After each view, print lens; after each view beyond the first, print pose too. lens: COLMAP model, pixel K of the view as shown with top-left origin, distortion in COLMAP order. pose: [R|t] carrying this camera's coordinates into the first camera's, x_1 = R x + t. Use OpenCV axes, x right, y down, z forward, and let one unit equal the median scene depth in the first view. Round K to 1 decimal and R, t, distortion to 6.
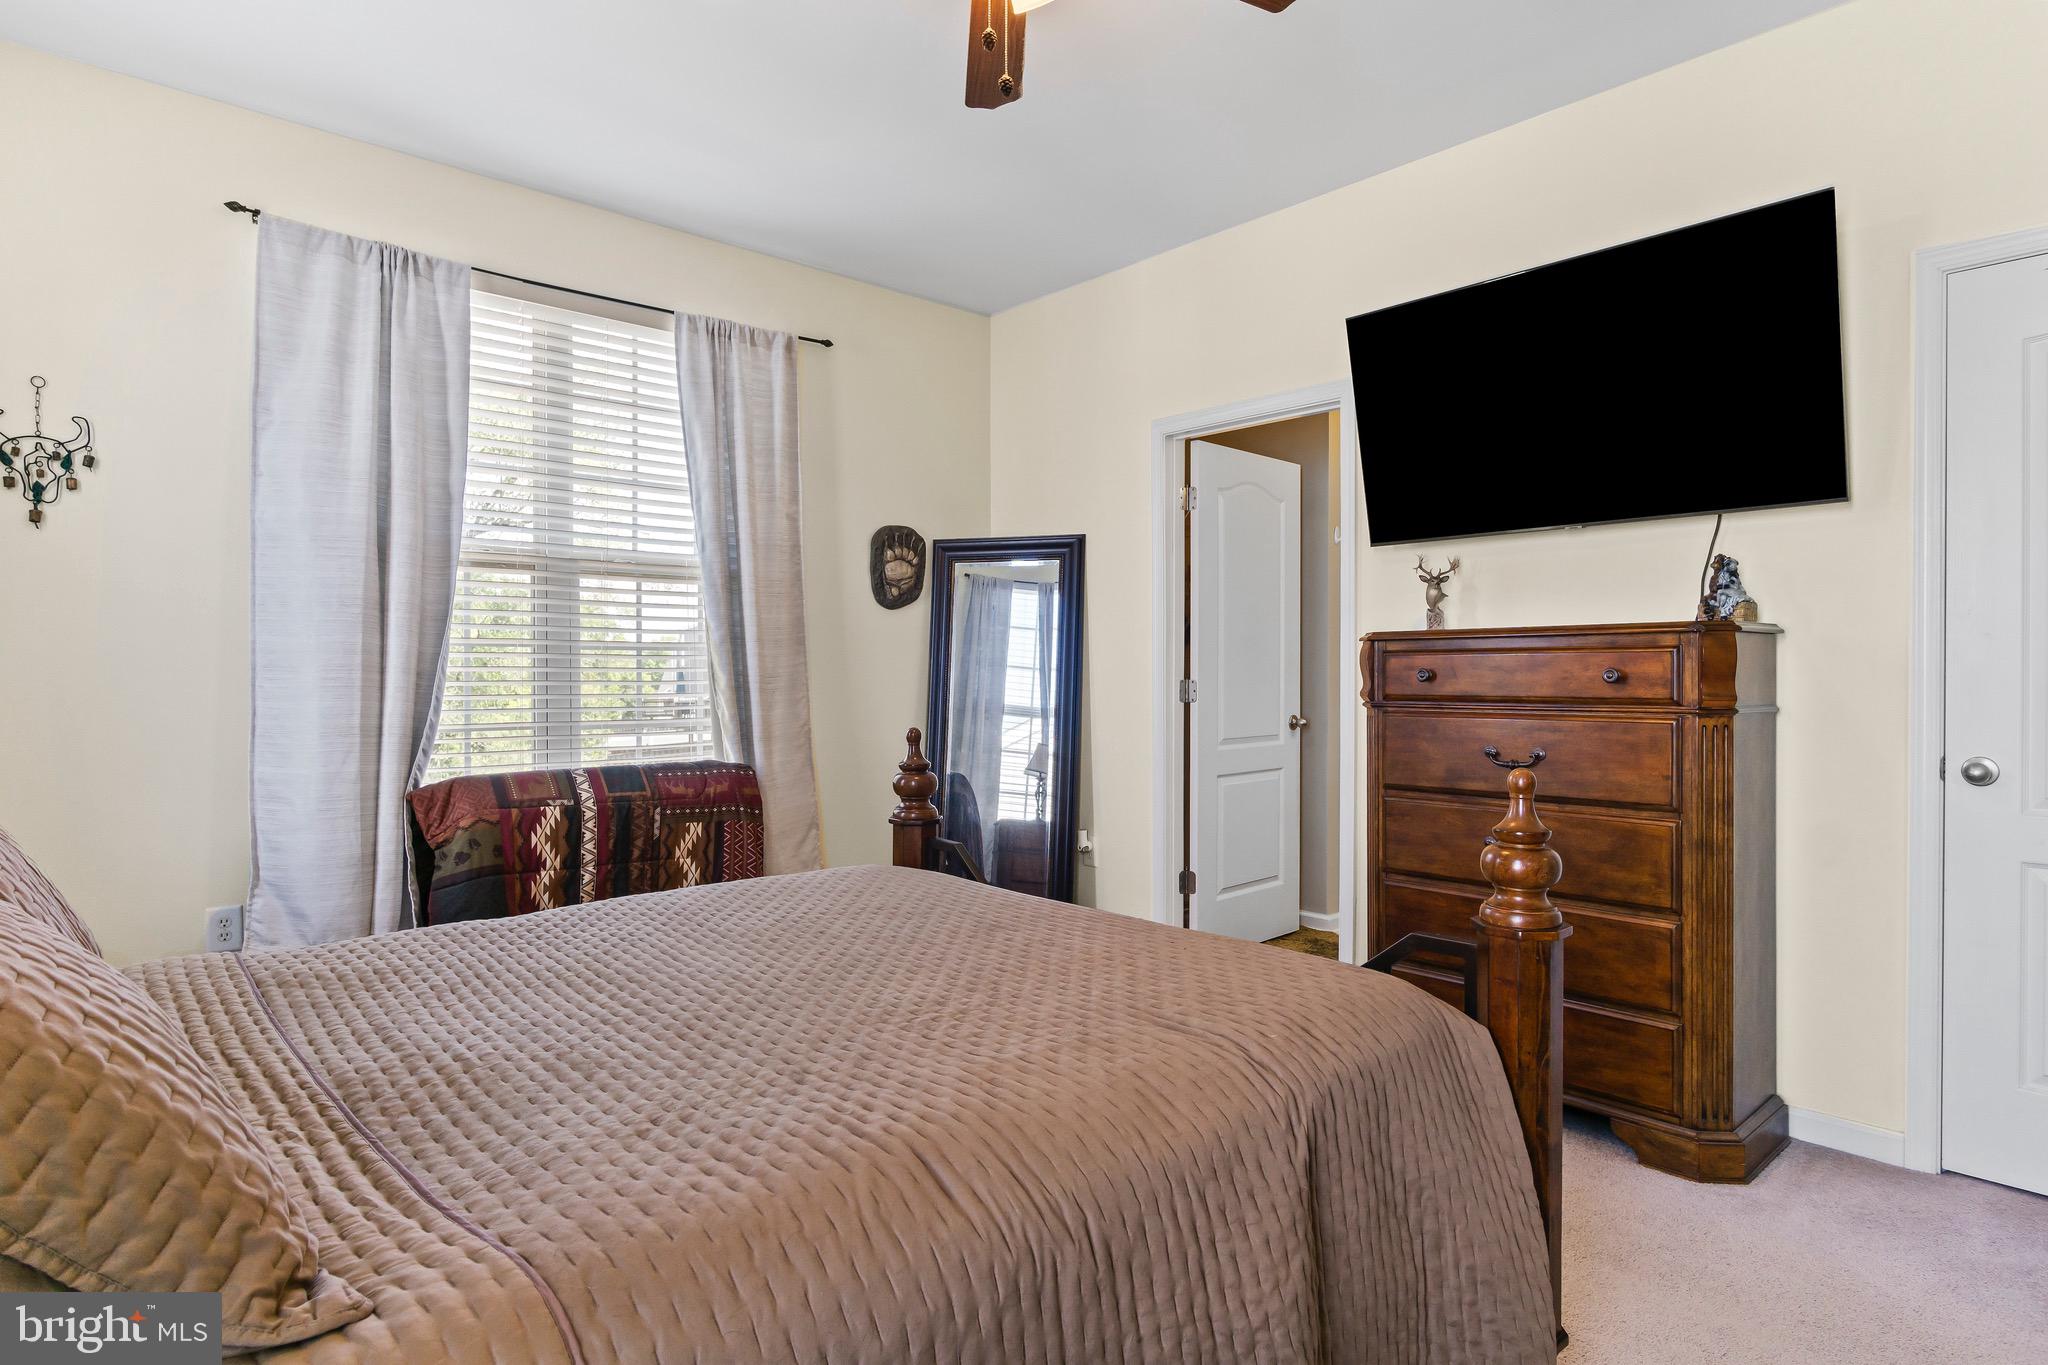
lens RADIAL K [[1106.8, 0, 1020.8], [0, 1106.8, 695.0], [0, 0, 1]] dist [0.001360, 0.000095]
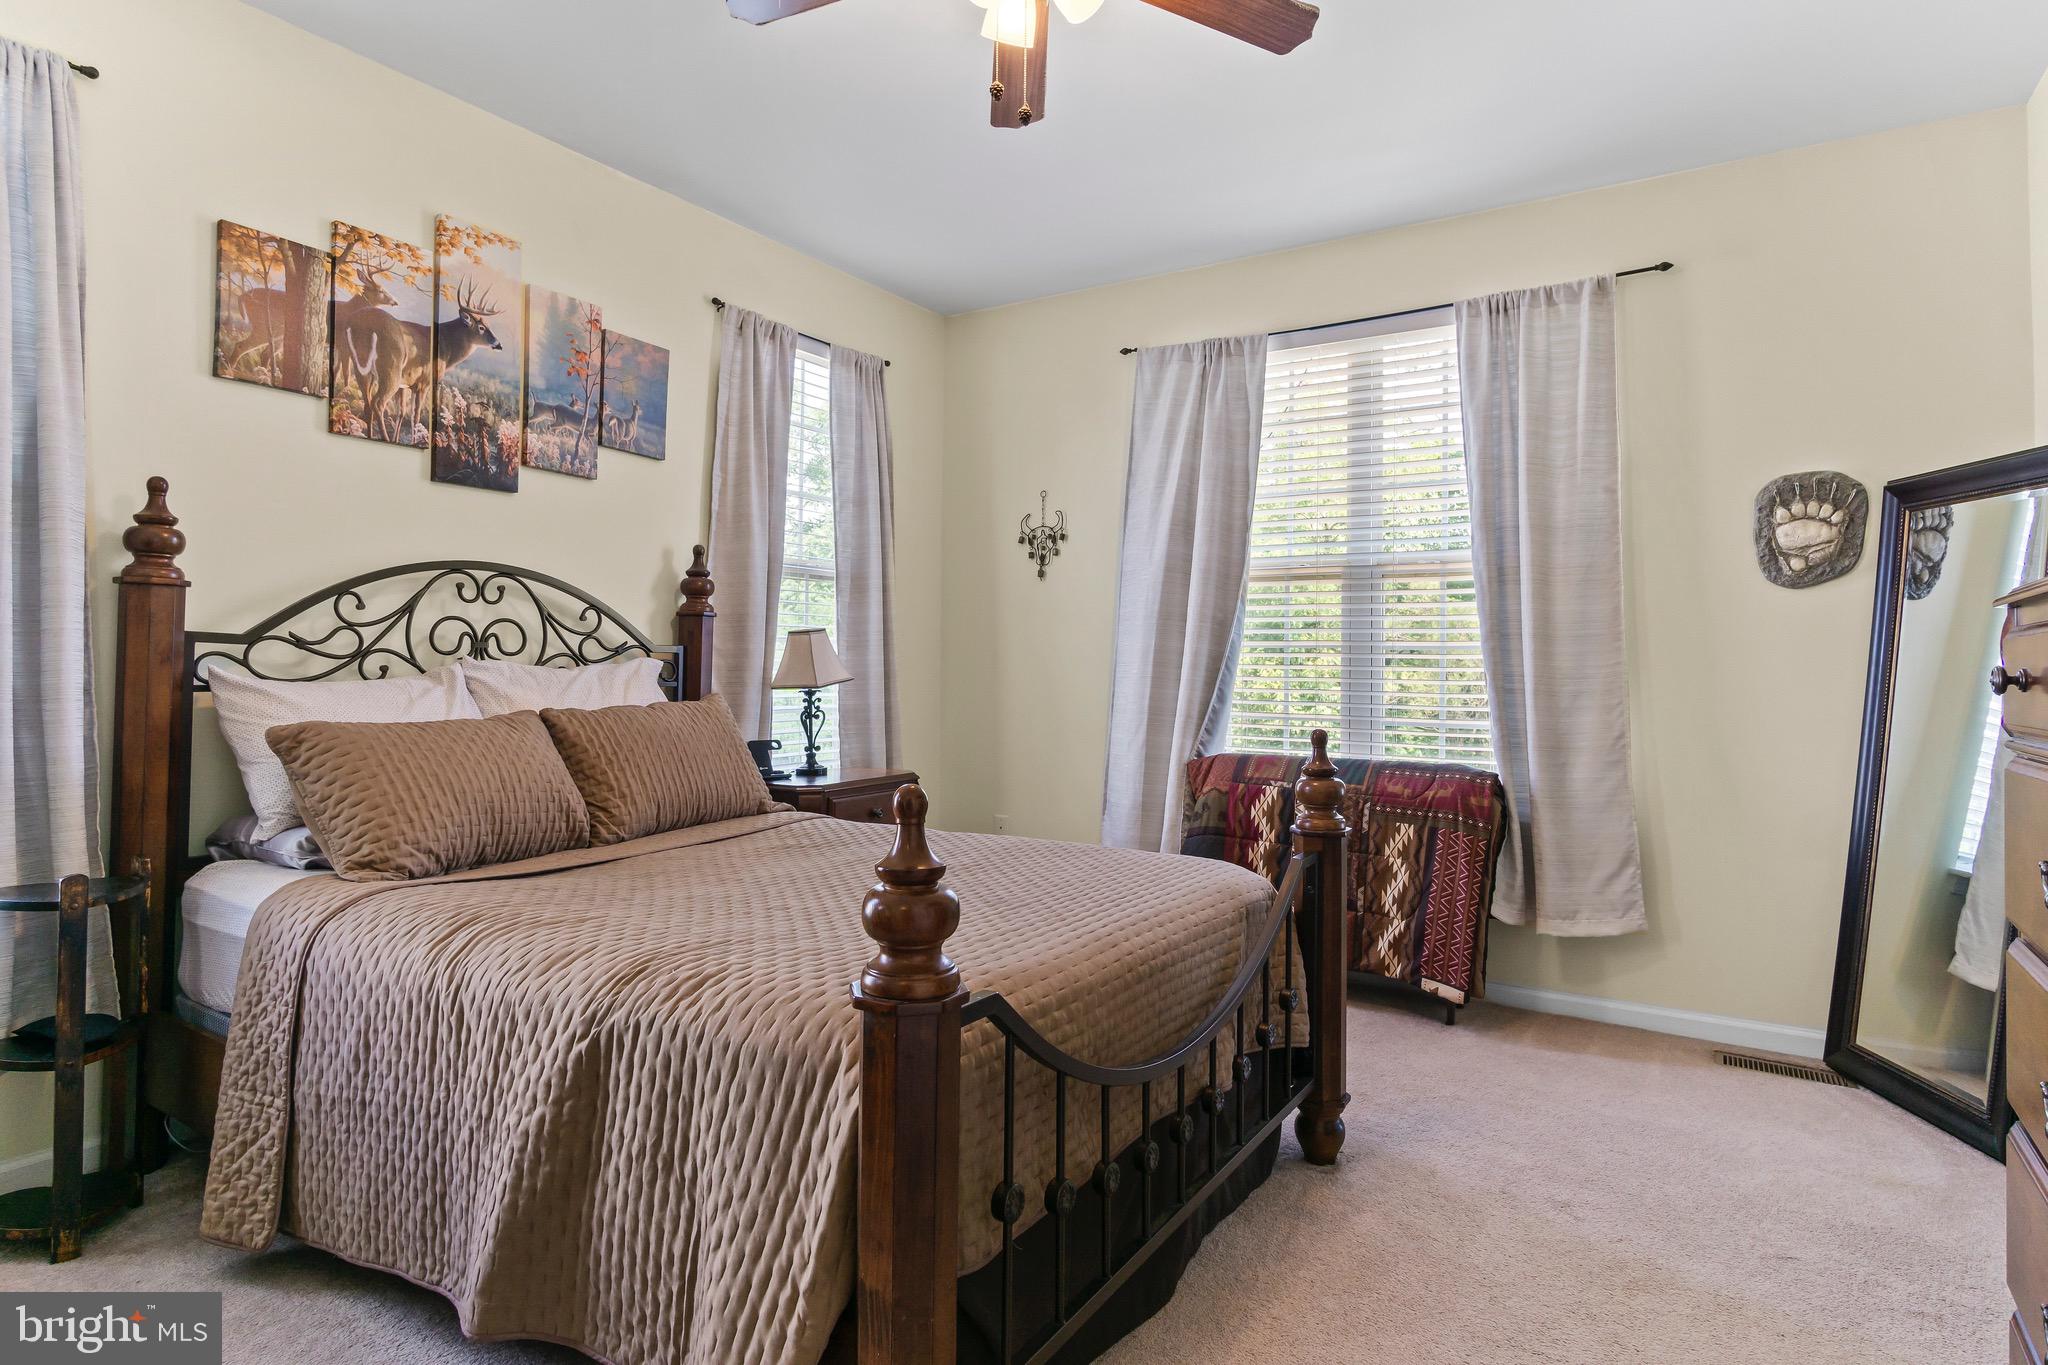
lens RADIAL K [[1106.8, 0, 1015.5], [0, 1106.8, 663.1], [0, 0, 1]] dist [0.001360, 0.000095]
pose [[0.274601, -0.000352, -0.961558, 0.558457], [-0.032569, 0.999423, -0.009667, -0.006531], [0.961007, 0.033971, 0.274431, 0.395174]]
